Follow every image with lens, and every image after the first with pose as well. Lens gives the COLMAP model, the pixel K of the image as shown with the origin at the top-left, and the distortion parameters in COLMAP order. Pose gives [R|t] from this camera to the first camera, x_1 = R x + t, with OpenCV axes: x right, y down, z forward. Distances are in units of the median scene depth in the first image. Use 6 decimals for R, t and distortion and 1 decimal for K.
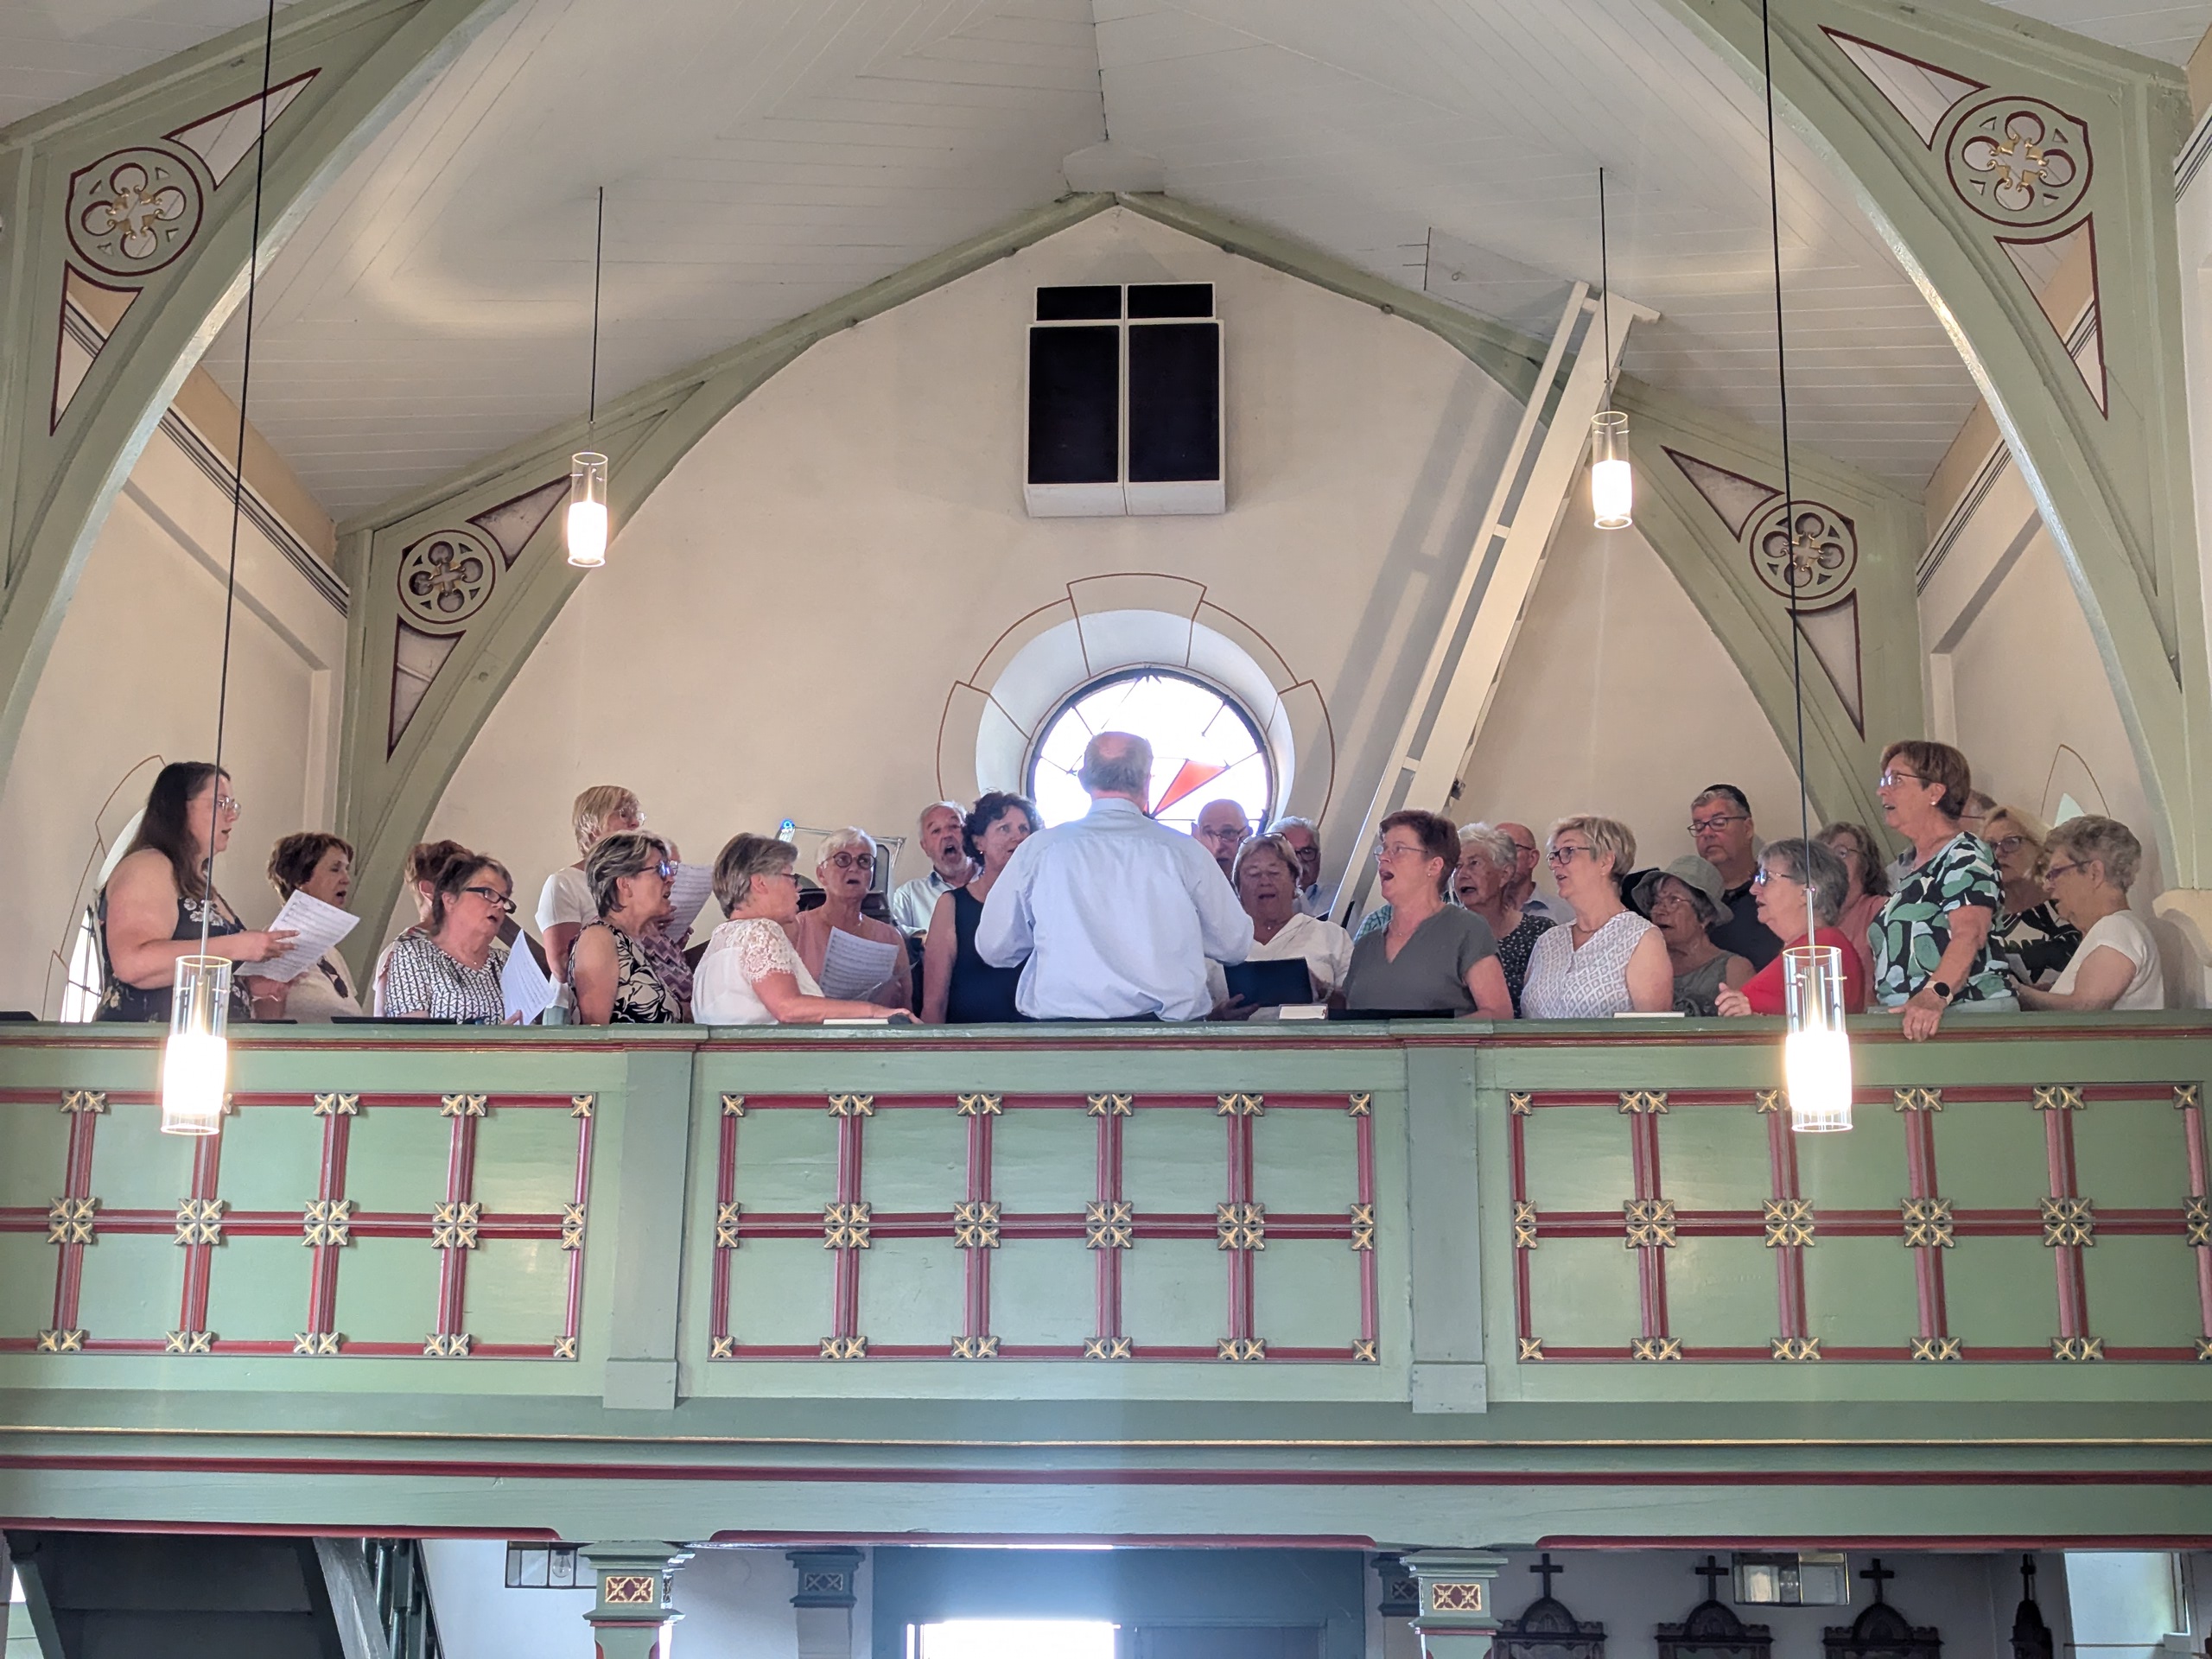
lens RADIAL K [[3138.3, 0, 1031.9], [0, 3138.3, 821.9], [0, 0, 1]] dist [0.058708, 0.000000]
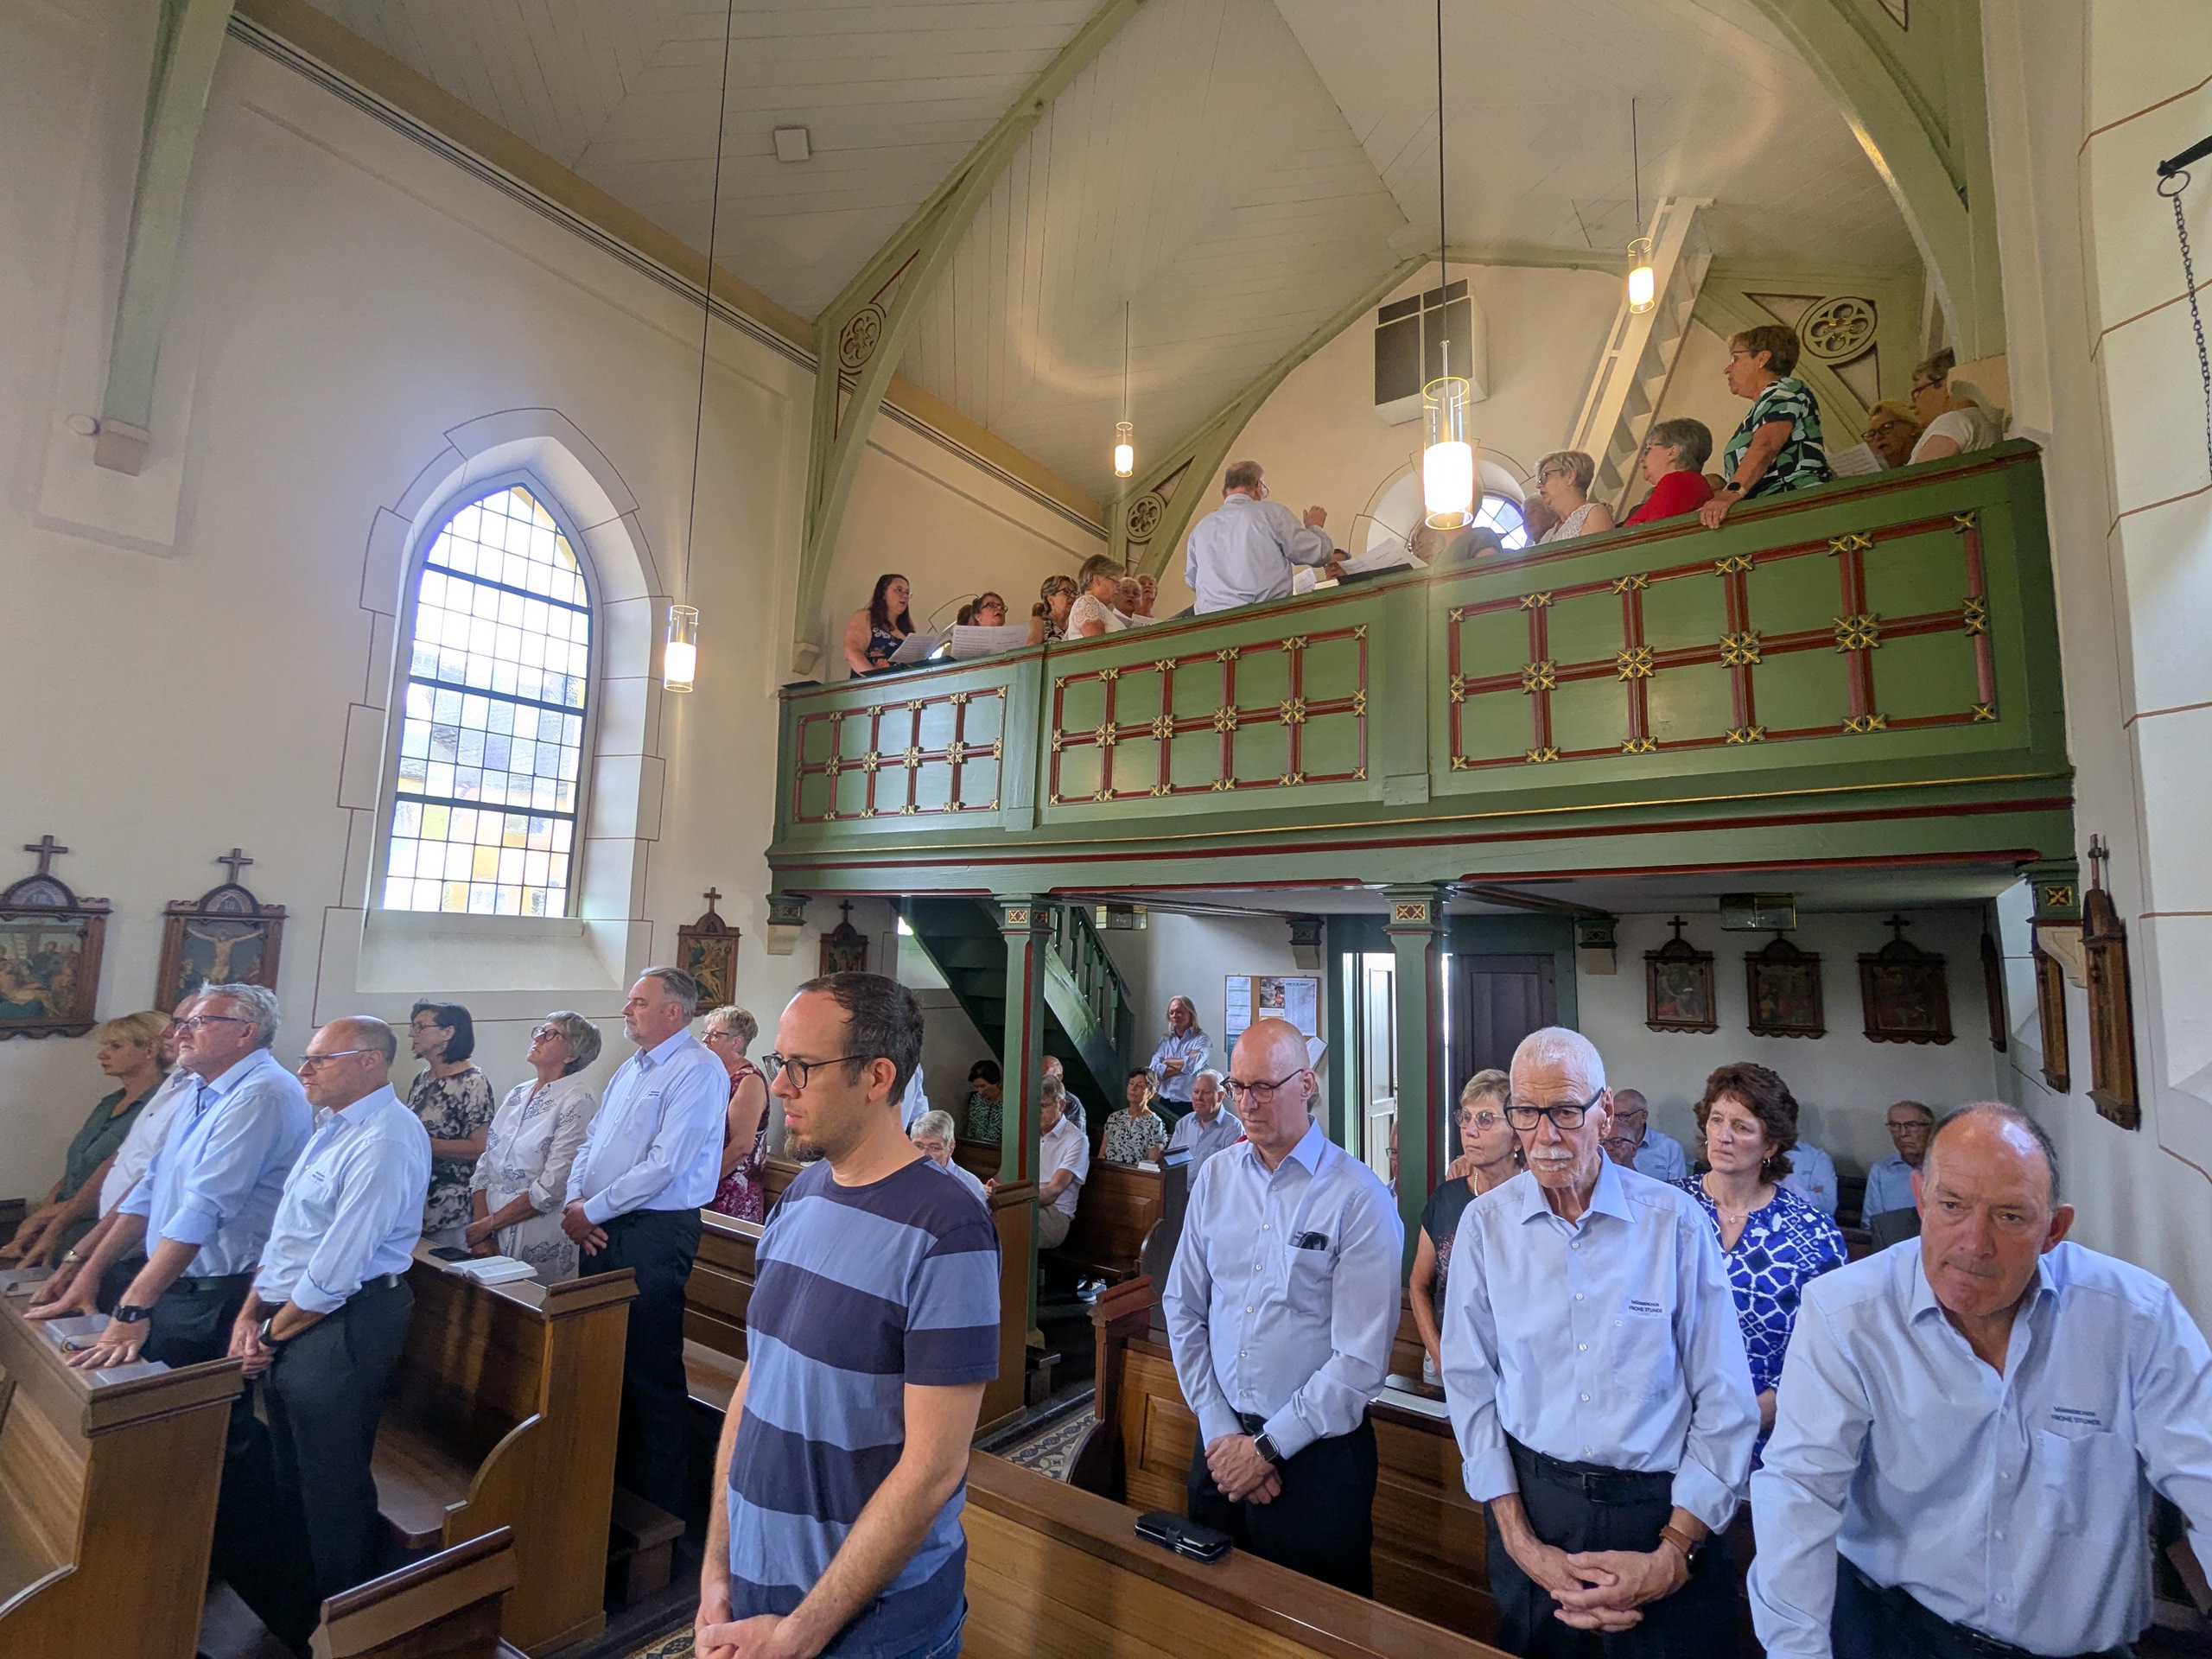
lens RADIAL K [[1062.7, 0, 1093.7], [0, 1062.7, 833.7], [0, 0, 1]] dist [-0.004153, -0.002808]
pose [[0.854766, -0.051103, -0.516491, 0.264955], [0.106344, 0.991272, 0.077915, 0.134806], [0.508002, -0.121525, 0.852740, 0.421438]]
